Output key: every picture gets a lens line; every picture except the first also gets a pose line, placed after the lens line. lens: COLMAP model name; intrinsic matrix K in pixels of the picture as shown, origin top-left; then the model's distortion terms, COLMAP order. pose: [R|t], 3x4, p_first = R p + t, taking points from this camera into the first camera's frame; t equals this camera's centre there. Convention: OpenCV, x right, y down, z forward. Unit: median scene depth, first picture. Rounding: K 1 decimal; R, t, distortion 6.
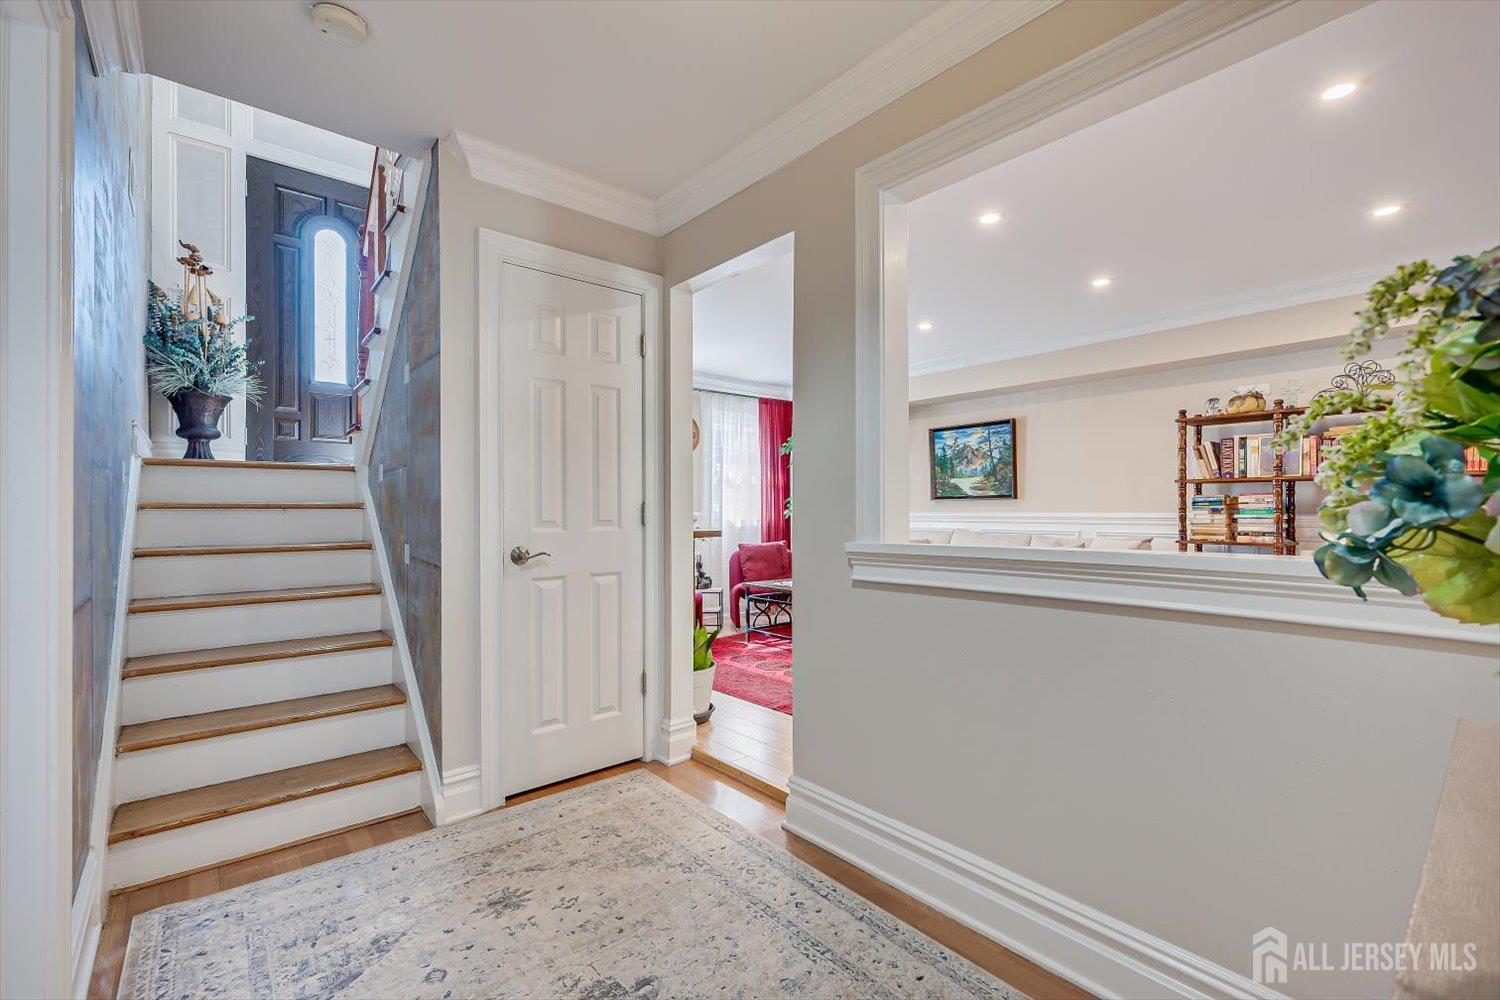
lens RADIAL K [[664.9, 0, 740.9], [0, 664.9, 509.0], [0, 0, 1]] dist [-0.001299, 0.000479]
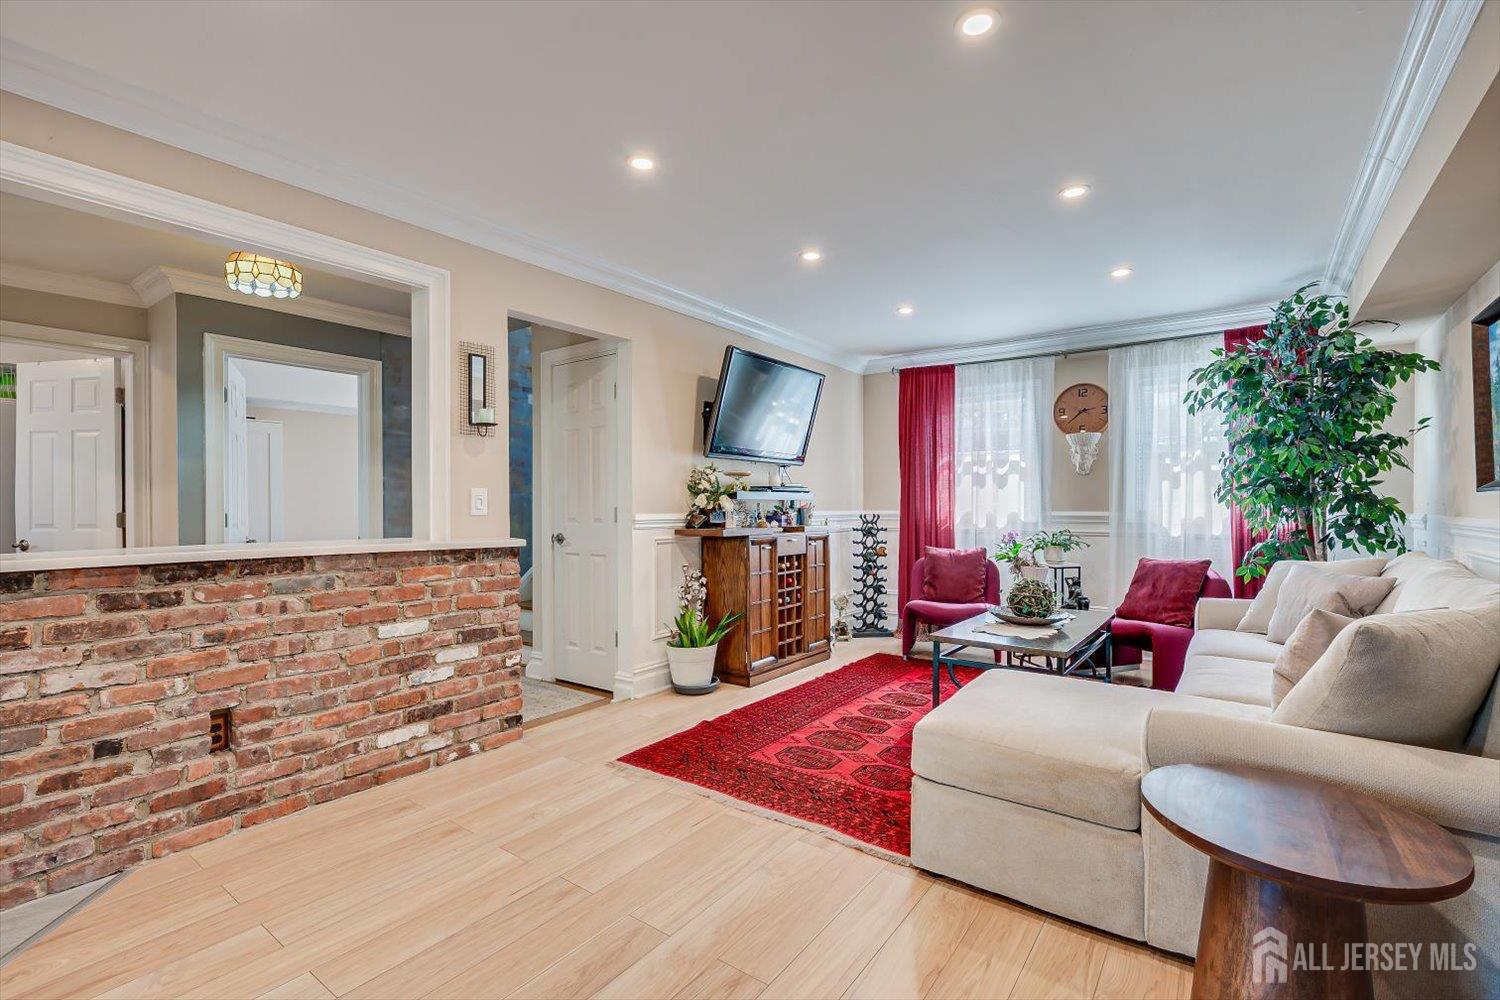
lens RADIAL K [[664.9, 0, 758.0], [0, 664.9, 506.1], [0, 0, 1]] dist [-0.001299, 0.000479]
pose [[0.232577, 0.003597, -0.972571, 0.632258], [0.004062, 0.999981, 0.004670, -0.007667], [0.972569, -0.005037, 0.232558, 0.489955]]
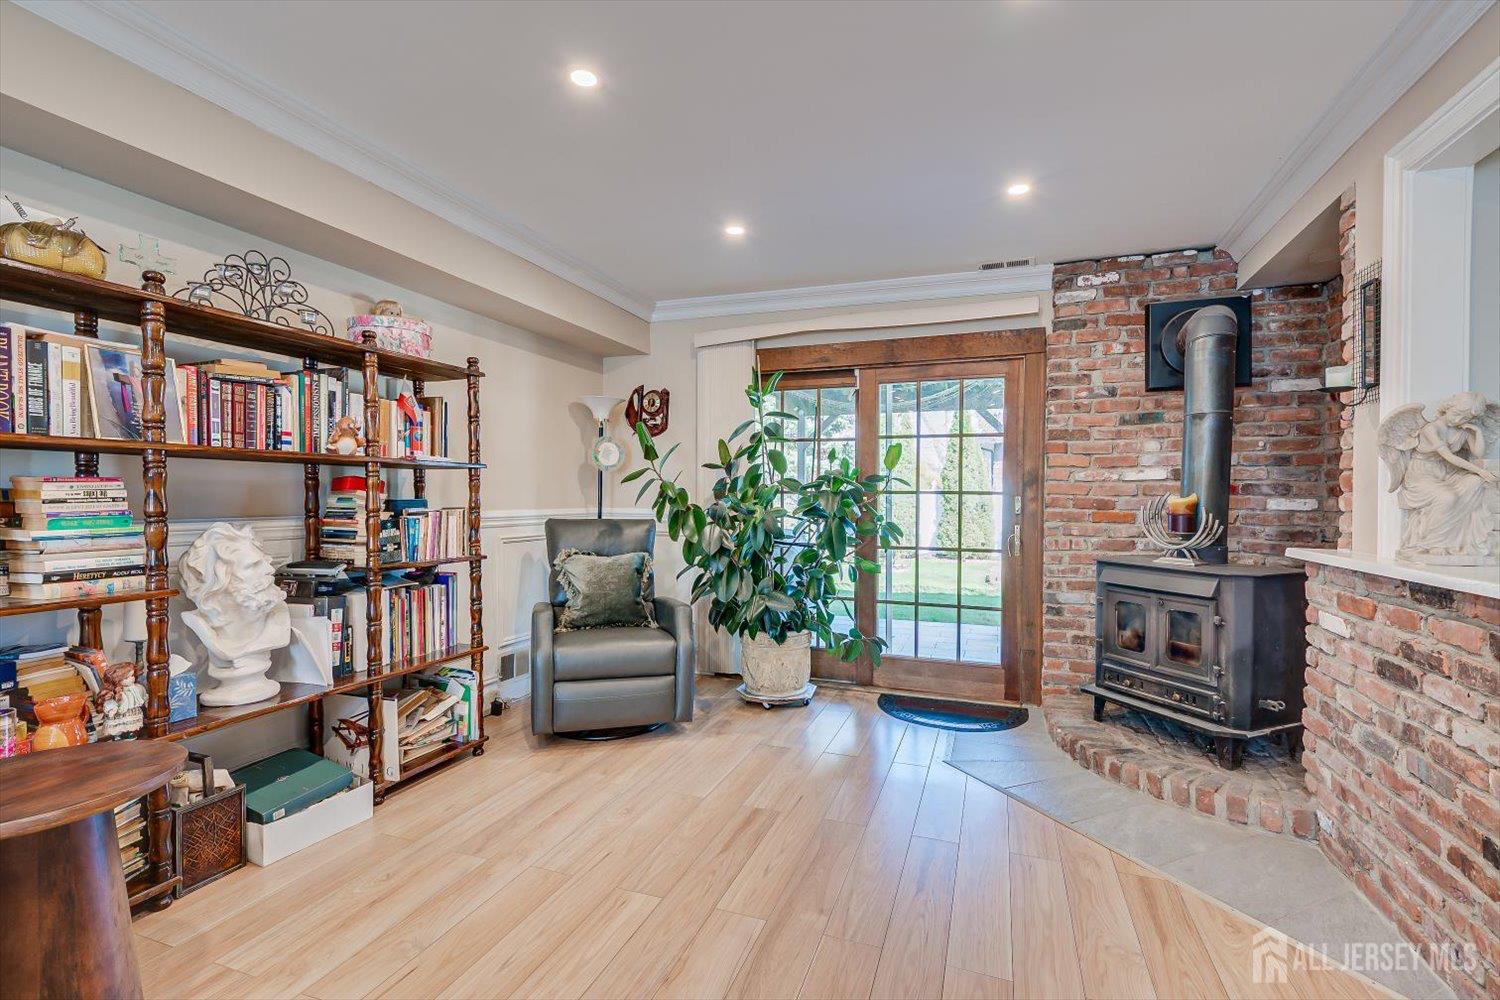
lens RADIAL K [[664.9, 0, 757.2], [0, 664.9, 510.6], [0, 0, 1]] dist [-0.001299, 0.000479]
pose [[-0.496822, -0.019945, 0.867623, 0.143567], [-0.007641, 0.999798, 0.018608, -0.009735], [-0.867819, 0.002616, -0.496874, 0.596249]]
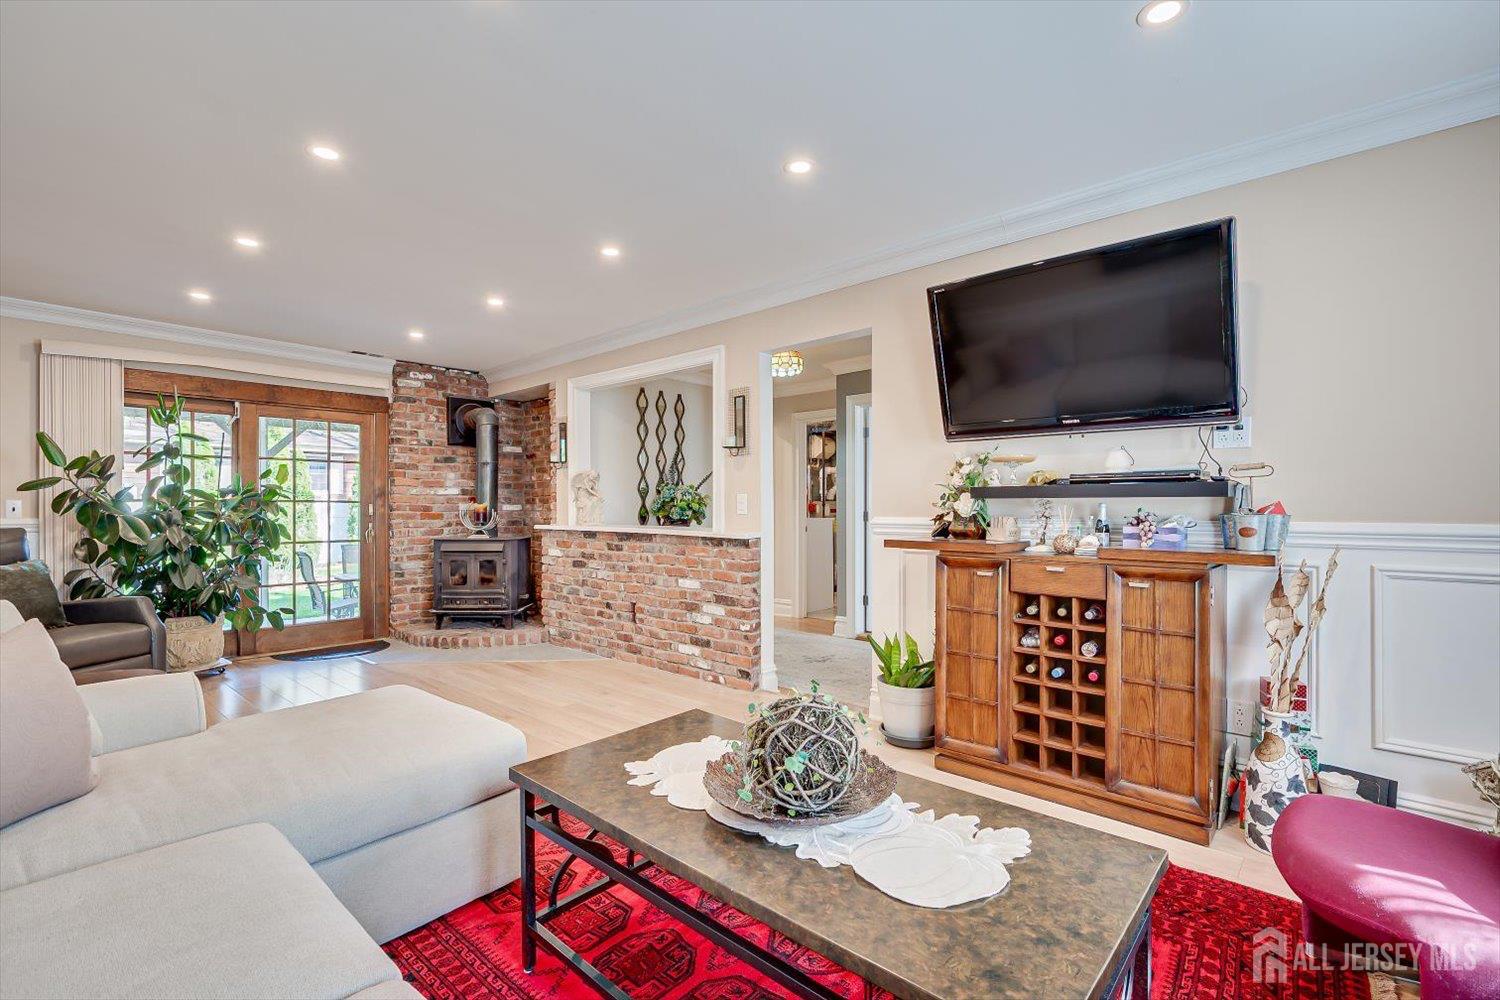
lens RADIAL K [[664.9, 0, 762.4], [0, 664.9, 504.0], [0, 0, 1]] dist [-0.001299, 0.000479]
pose [[-0.988892, 0.001068, -0.148635, 0.150101], [0.002231, 0.999968, -0.007660, -0.004487], [0.148622, -0.007907, -0.988862, 1.110635]]
